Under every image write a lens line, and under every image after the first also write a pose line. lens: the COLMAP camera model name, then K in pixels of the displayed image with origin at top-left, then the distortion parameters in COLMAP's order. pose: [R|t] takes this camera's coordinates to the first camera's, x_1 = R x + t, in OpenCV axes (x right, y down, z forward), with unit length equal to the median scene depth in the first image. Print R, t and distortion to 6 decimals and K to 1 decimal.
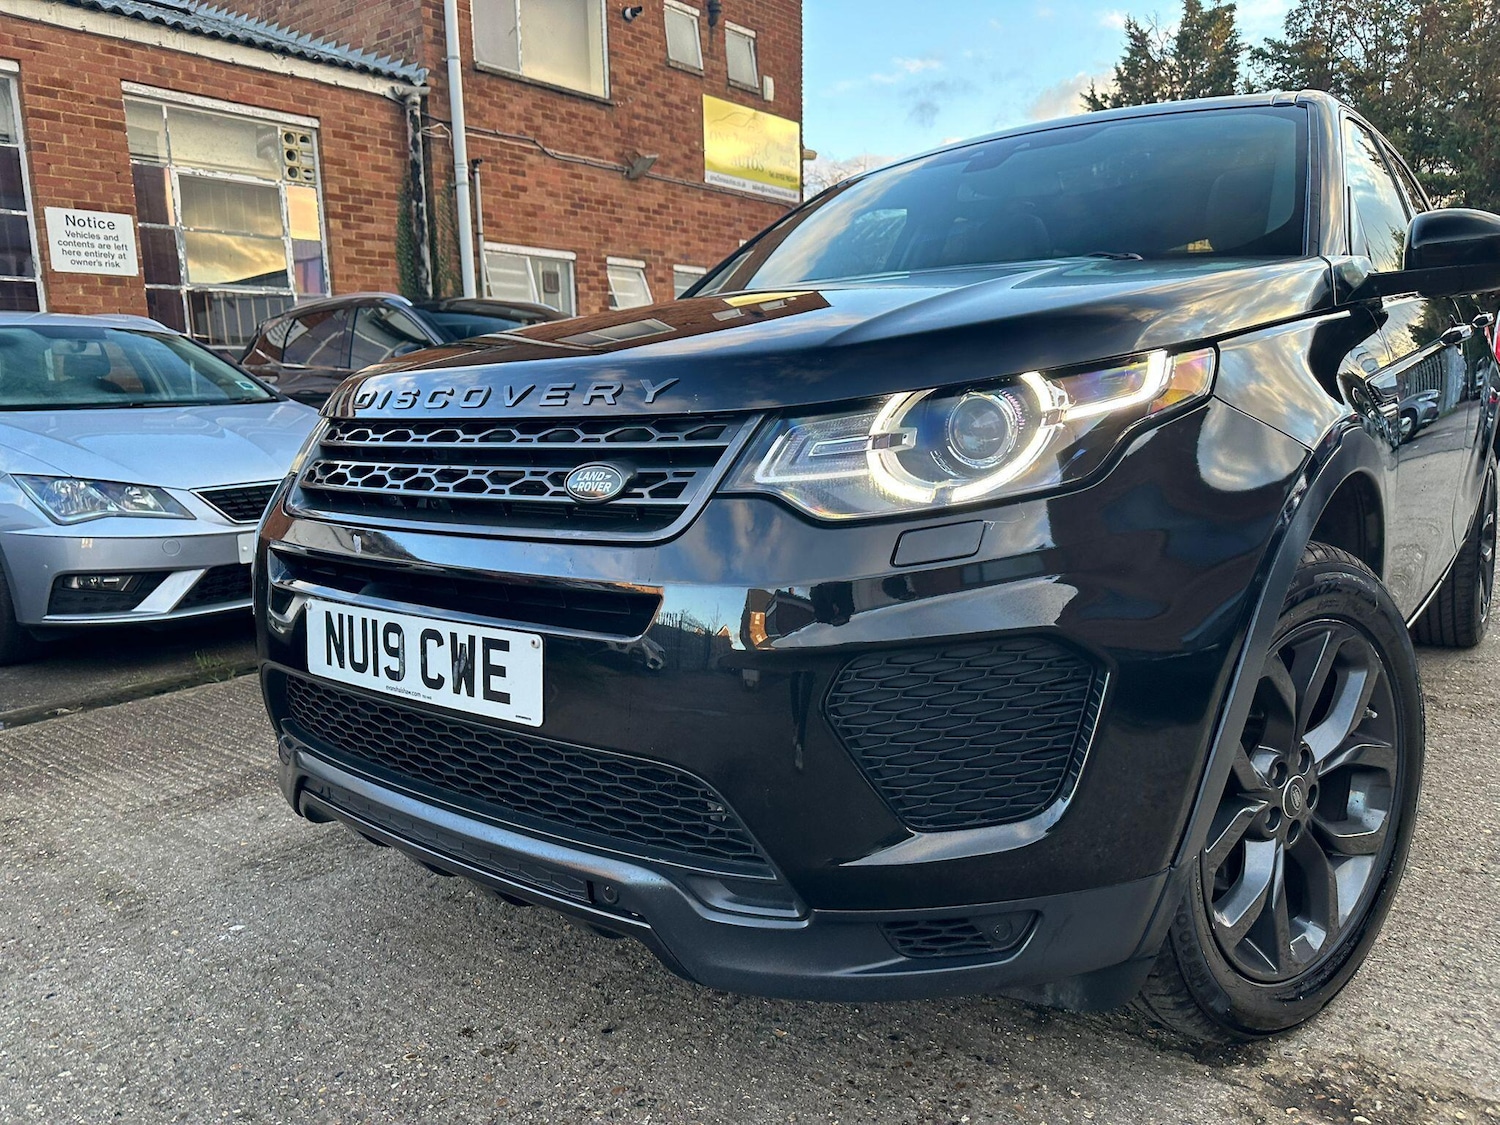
lens RADIAL K [[1061.4, 0, 740.9], [0, 1061.4, 577.2], [0, 0, 1]] dist [0.021995, -0.029549]
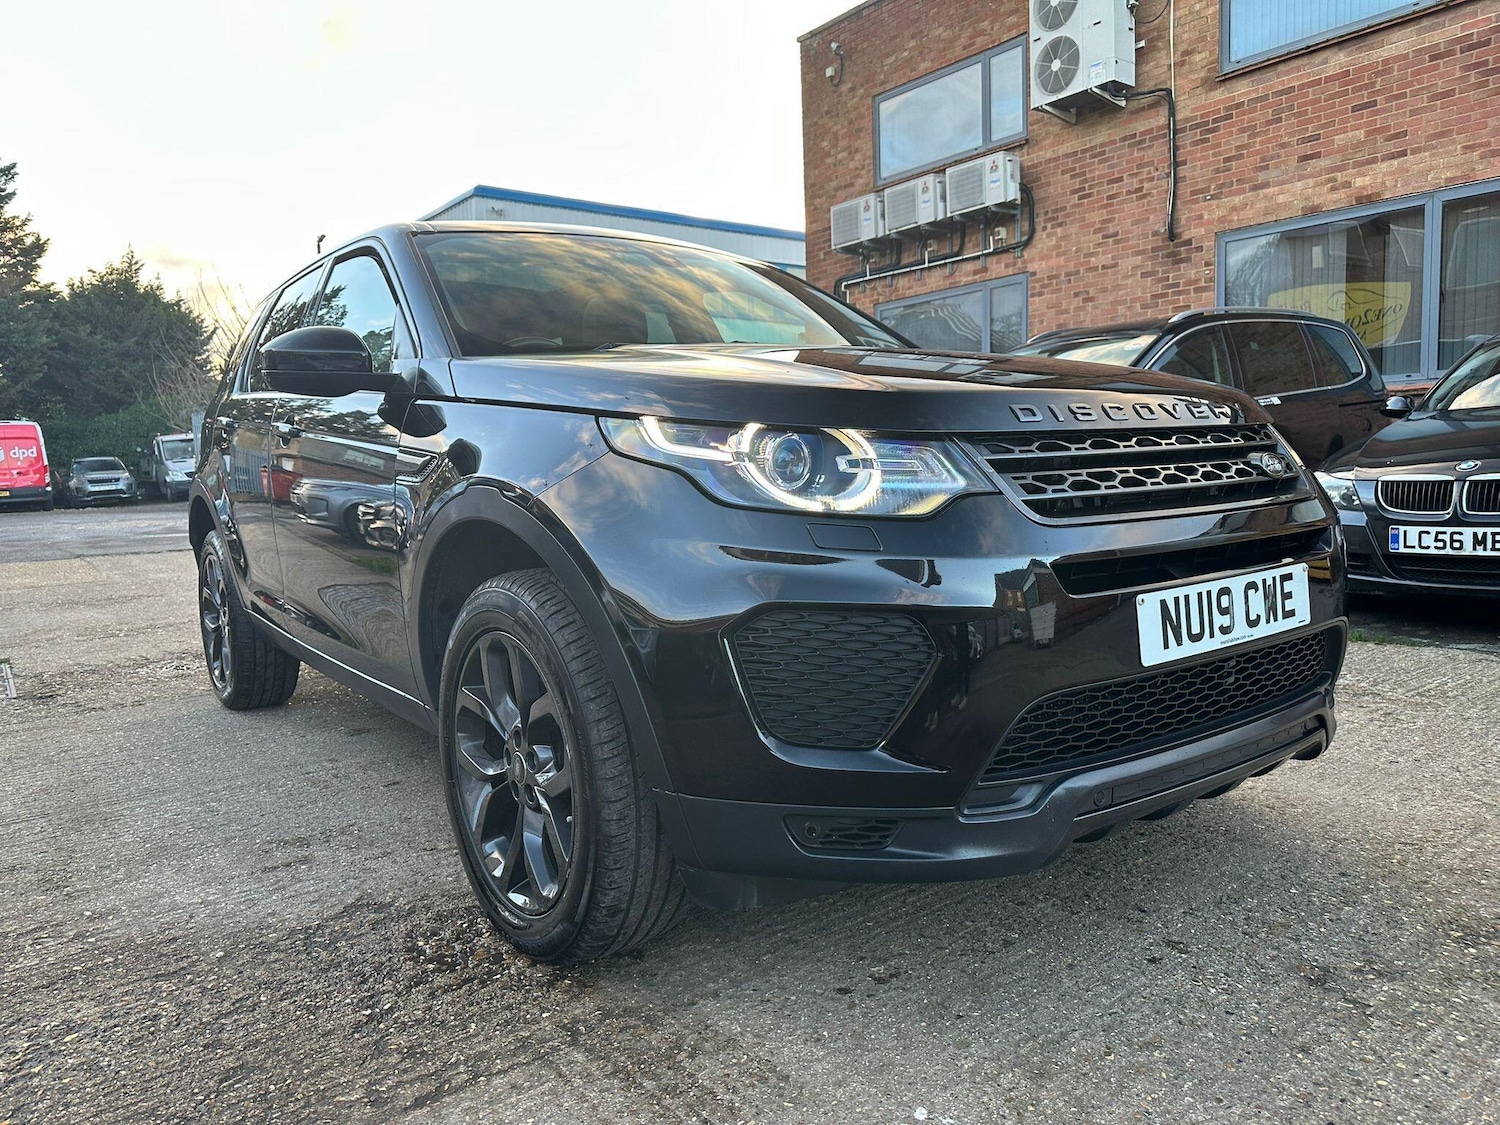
lens RADIAL K [[1061.4, 0, 743.5], [0, 1061.4, 570.6], [0, 0, 1]] dist [0.021995, -0.029549]
pose [[0.259866, -0.078146, 0.962477, -0.303201], [0.191043, 0.981180, 0.028083, -0.021353], [-0.946558, 0.176577, 0.269905, 0.217890]]
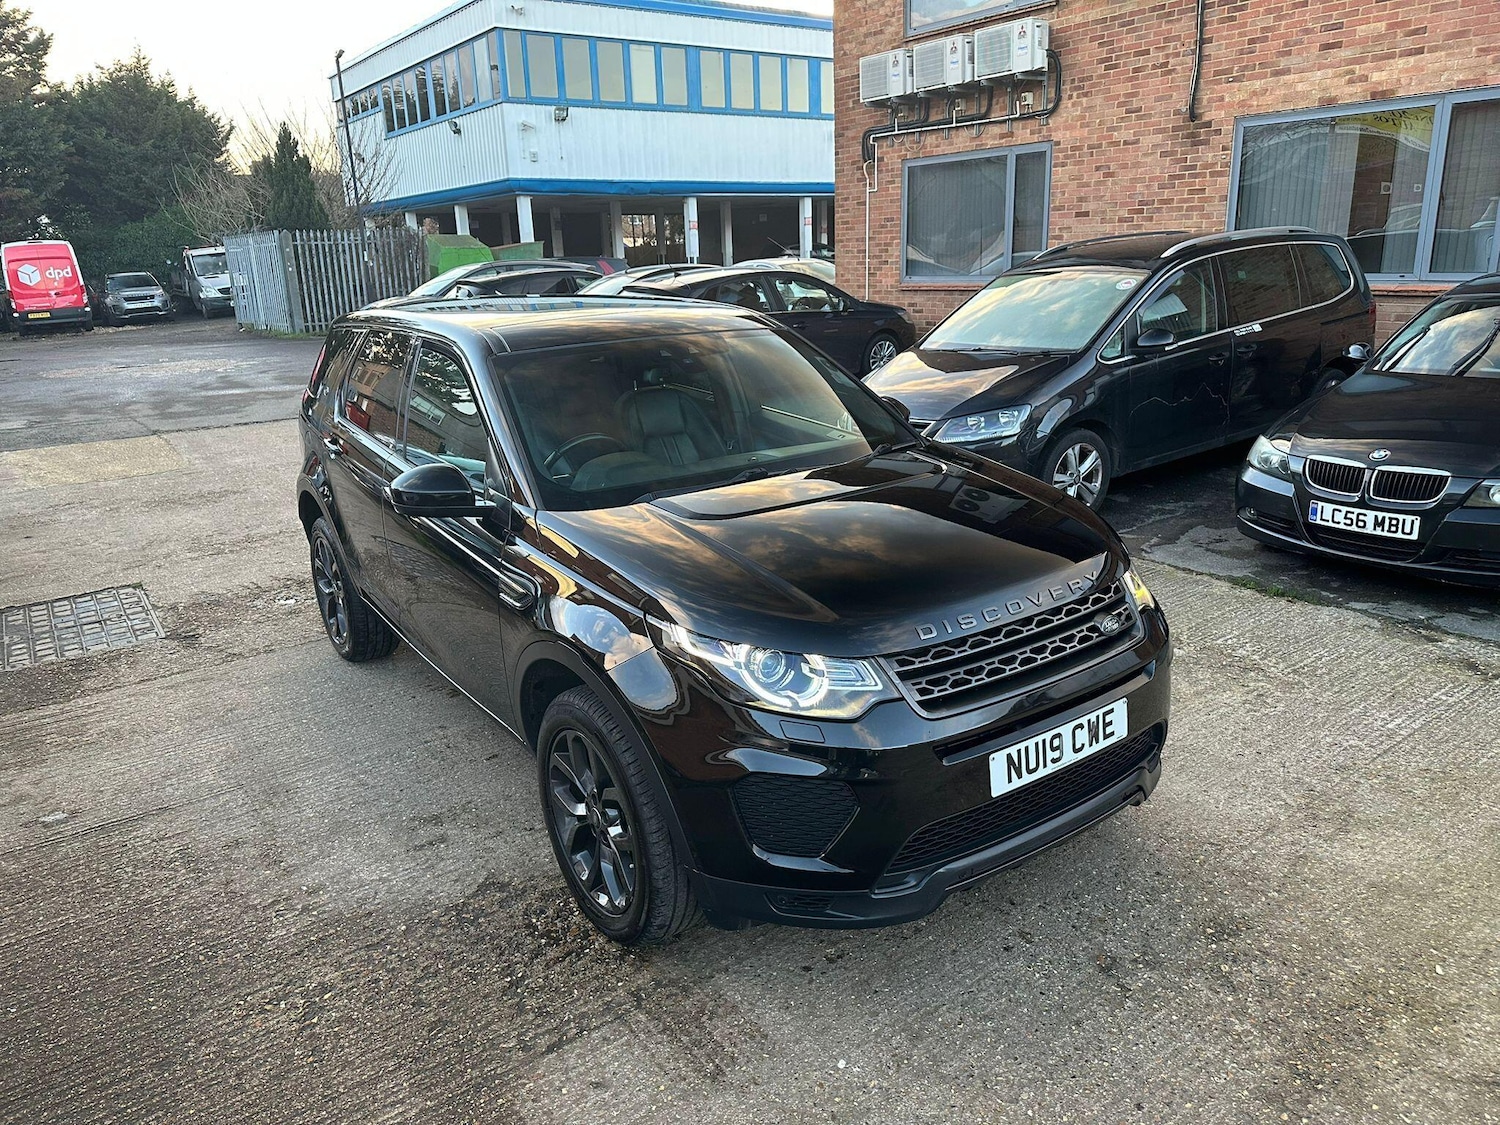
lens RADIAL K [[1061.4, 0, 758.7], [0, 1061.4, 559.1], [0, 0, 1]] dist [0.021995, -0.029549]
pose [[0.276743, -0.253291, 0.926961, -0.391161], [0.193170, 0.959608, 0.204541, -0.135441], [-0.941328, 0.122455, 0.314494, 0.158502]]
